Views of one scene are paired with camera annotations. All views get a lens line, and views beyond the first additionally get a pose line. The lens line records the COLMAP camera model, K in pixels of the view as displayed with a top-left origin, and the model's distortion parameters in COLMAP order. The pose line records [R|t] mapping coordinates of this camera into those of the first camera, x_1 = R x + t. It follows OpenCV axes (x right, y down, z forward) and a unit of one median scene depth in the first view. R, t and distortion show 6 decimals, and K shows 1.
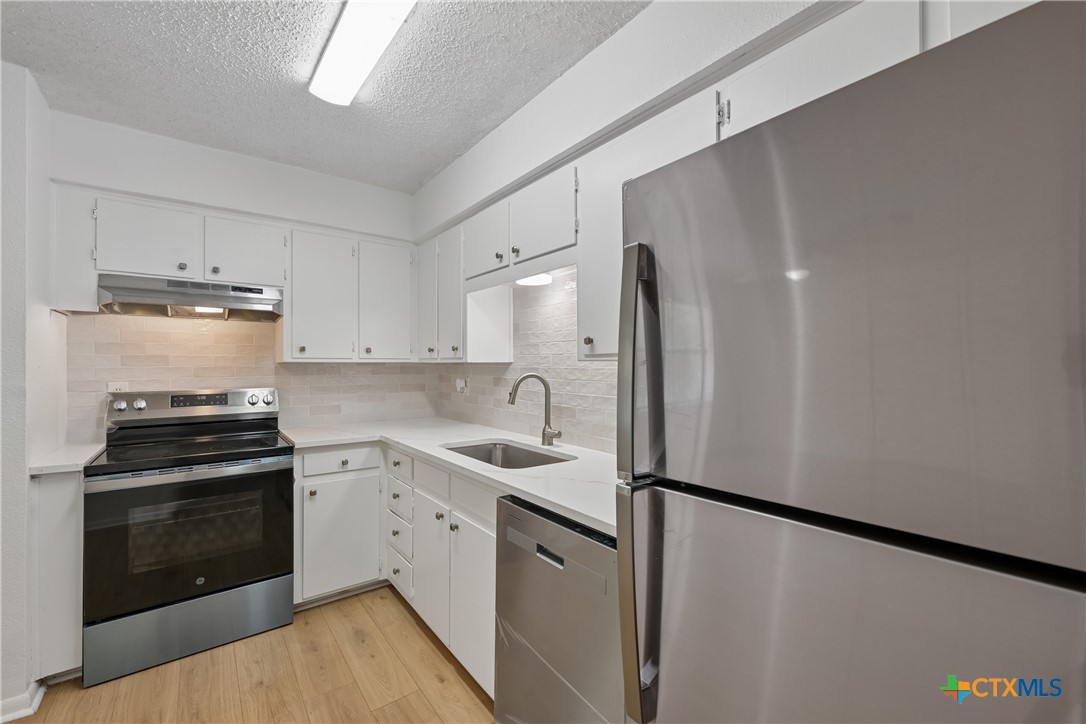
lens RADIAL K [[451.0, 0, 540.7], [0, 451.0, 362.0], [0, 0, 1]] dist [-0.001935, 0.000700]
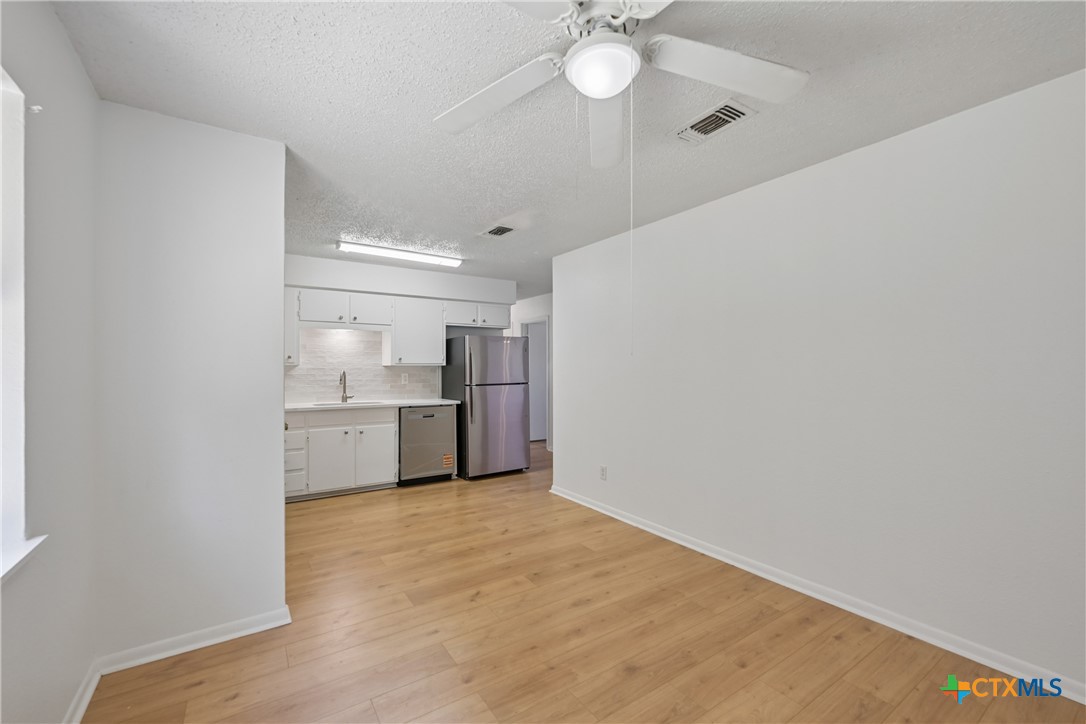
lens RADIAL K [[451.0, 0, 536.4], [0, 451.0, 362.0], [0, 0, 1]] dist [-0.001935, 0.000700]
pose [[0.075372, 0.015138, 0.997041, -1.971918], [-0.005829, 0.999874, -0.014740, 0.009398], [-0.997138, -0.004700, 0.075451, -0.110094]]
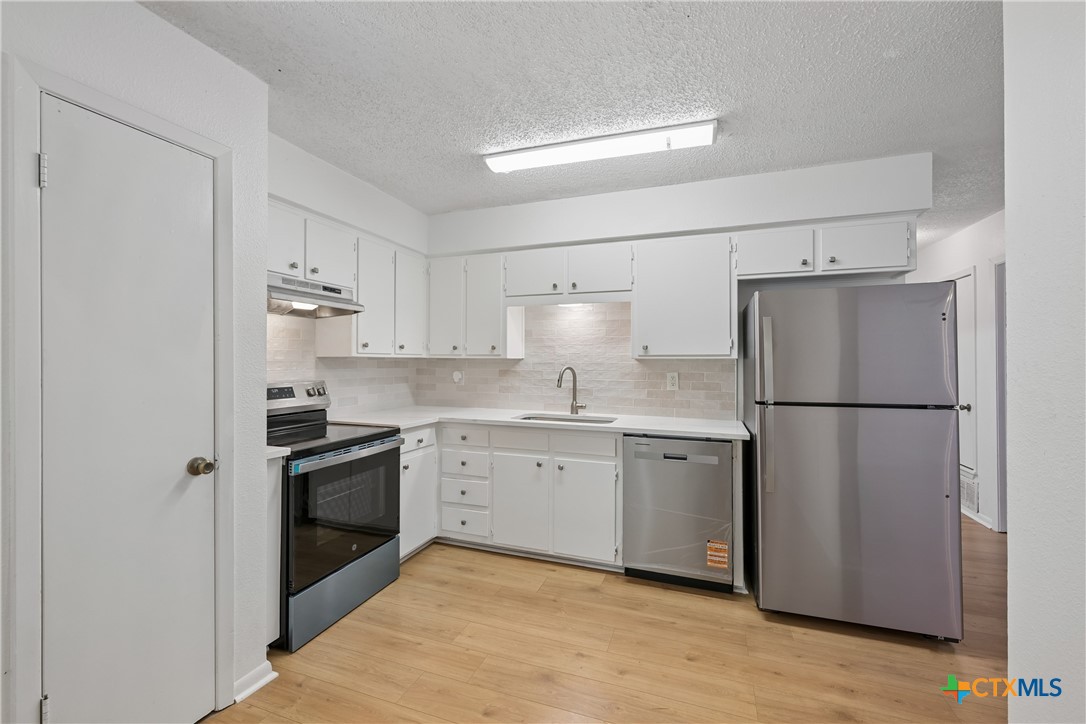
lens RADIAL K [[451.0, 0, 542.2], [0, 451.0, 354.6], [0, 0, 1]] dist [-0.001935, 0.000700]
pose [[0.843427, 0.013552, 0.537073, -0.807535], [-0.009656, 0.999903, -0.010066, 0.002030], [-0.537158, 0.003304, 0.843475, -0.187888]]
